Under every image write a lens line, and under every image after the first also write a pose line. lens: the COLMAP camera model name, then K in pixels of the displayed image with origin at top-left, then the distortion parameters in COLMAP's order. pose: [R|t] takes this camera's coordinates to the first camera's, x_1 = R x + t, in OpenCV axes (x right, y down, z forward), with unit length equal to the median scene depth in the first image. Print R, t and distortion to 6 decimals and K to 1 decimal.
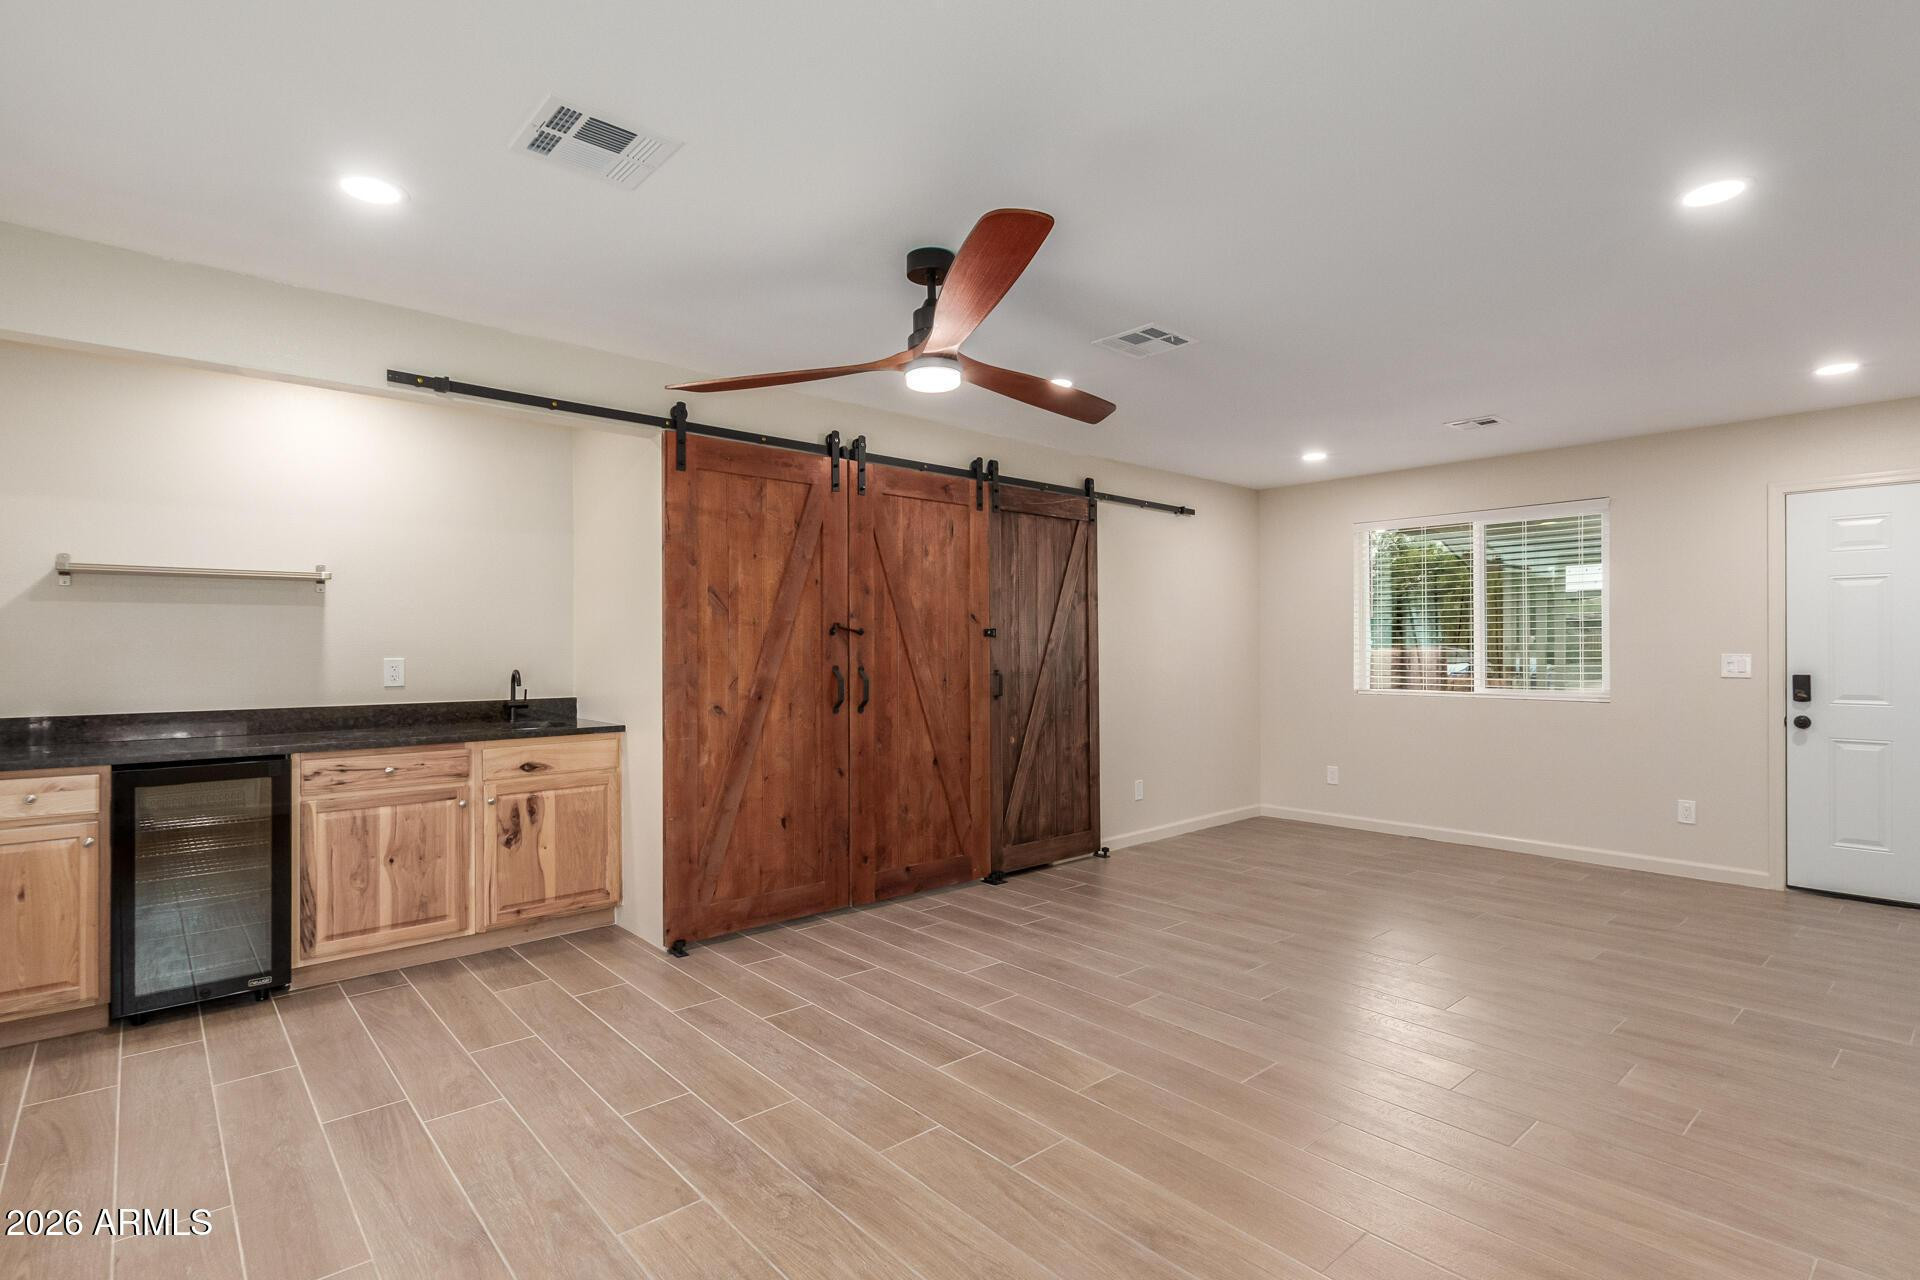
lens RADIAL K [[929.4, 0, 968.5], [0, 929.4, 647.3], [0, 0, 1]] dist [0.015327, 0.000055]
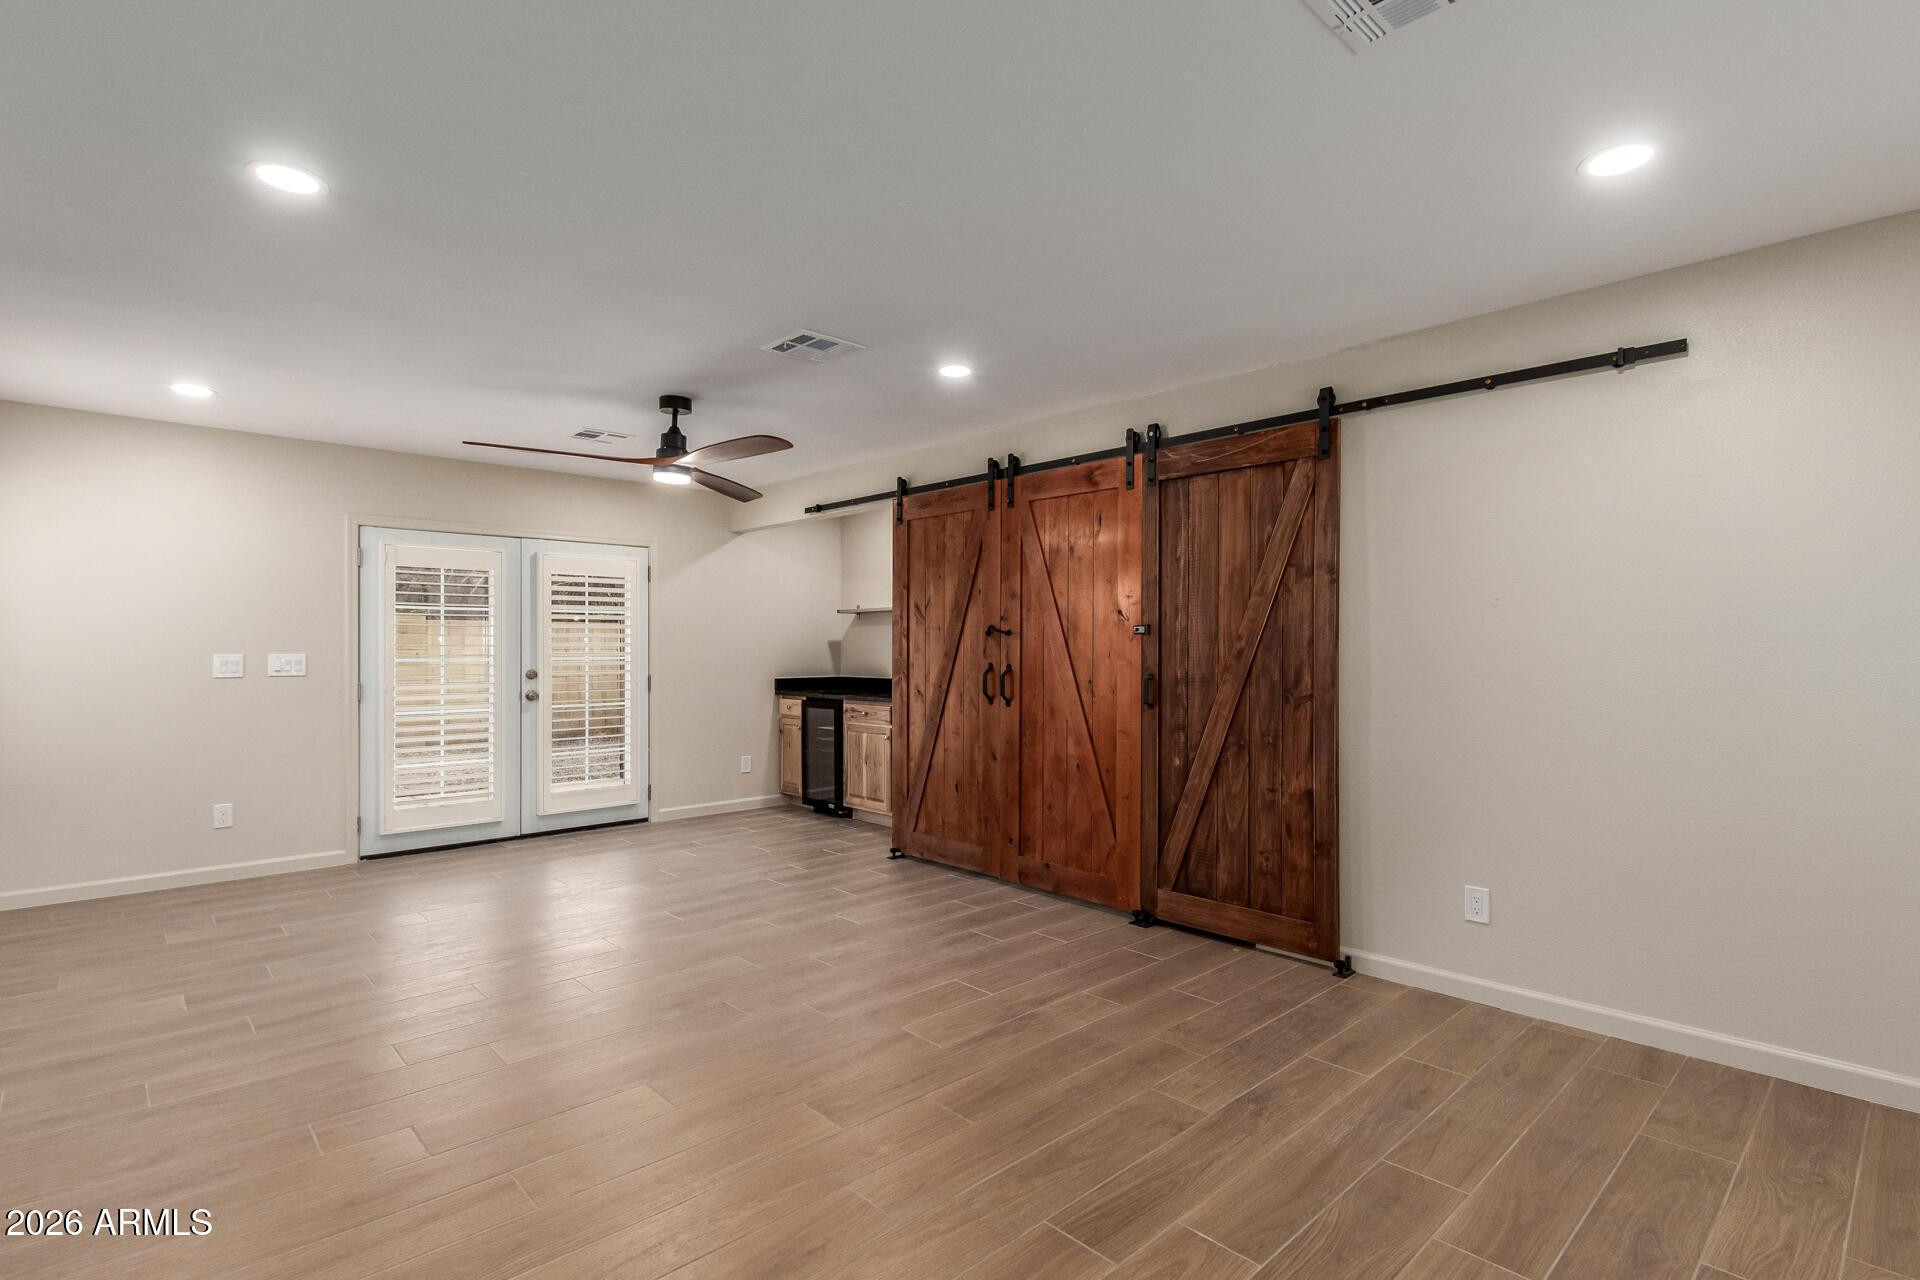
lens RADIAL K [[929.4, 0, 968.5], [0, 929.4, 647.3], [0, 0, 1]] dist [0.015327, 0.000055]
pose [[0.033397, -0.000611, -0.999442, 0.952750], [0.000695, 1.000000, -0.000589, 0.001224], [0.999442, -0.000675, 0.033398, 0.889530]]
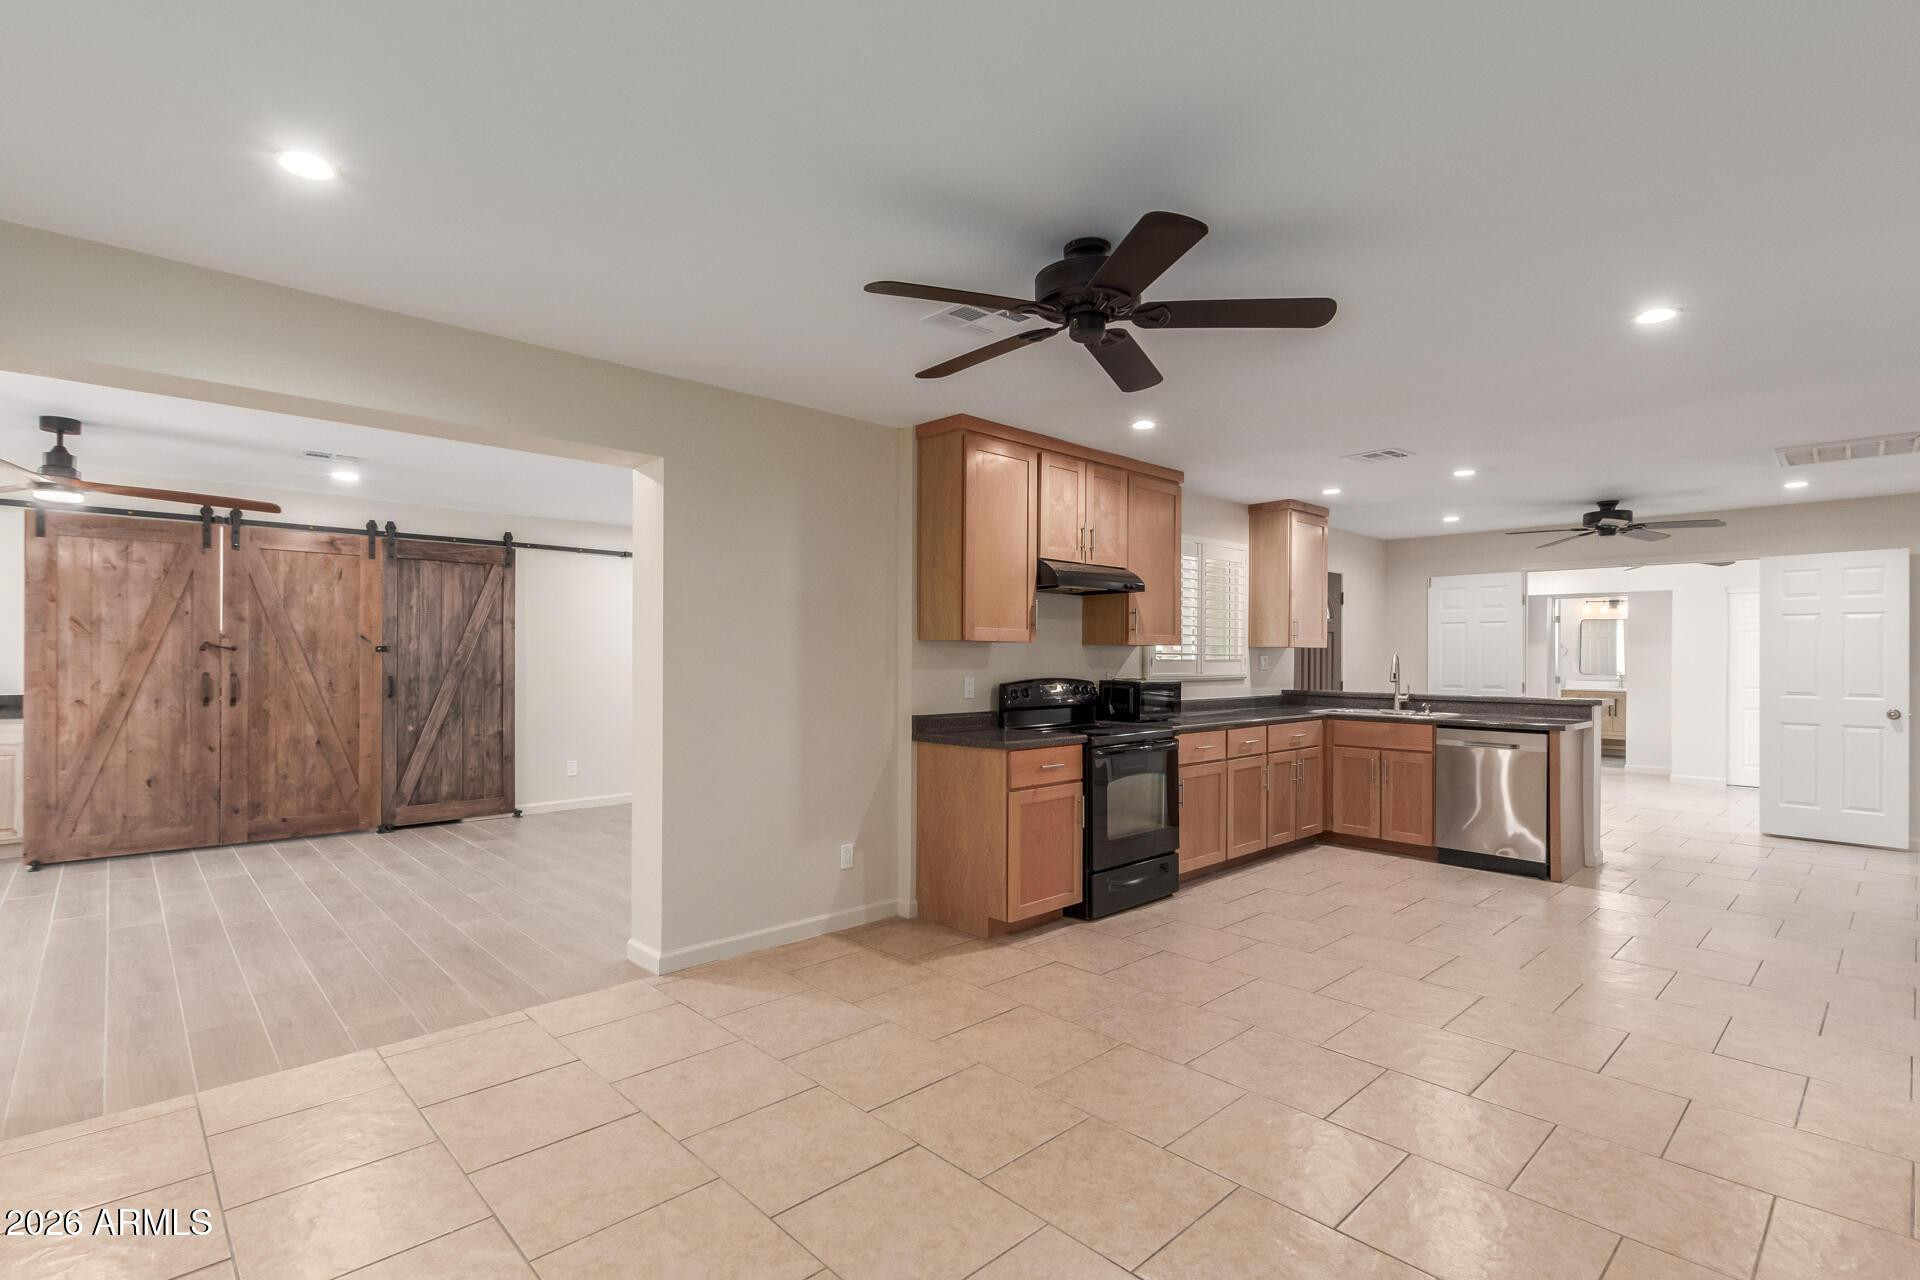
lens RADIAL K [[889.3, 0, 964.4], [0, 889.3, 652.4], [0, 0, 1]] dist [0.000215, -0.001137]
pose [[0.999574, 0.006635, 0.028421, 0.914878], [-0.006609, 0.999978, -0.001007, -0.015980], [-0.028427, 0.000819, 0.999596, -0.353887]]
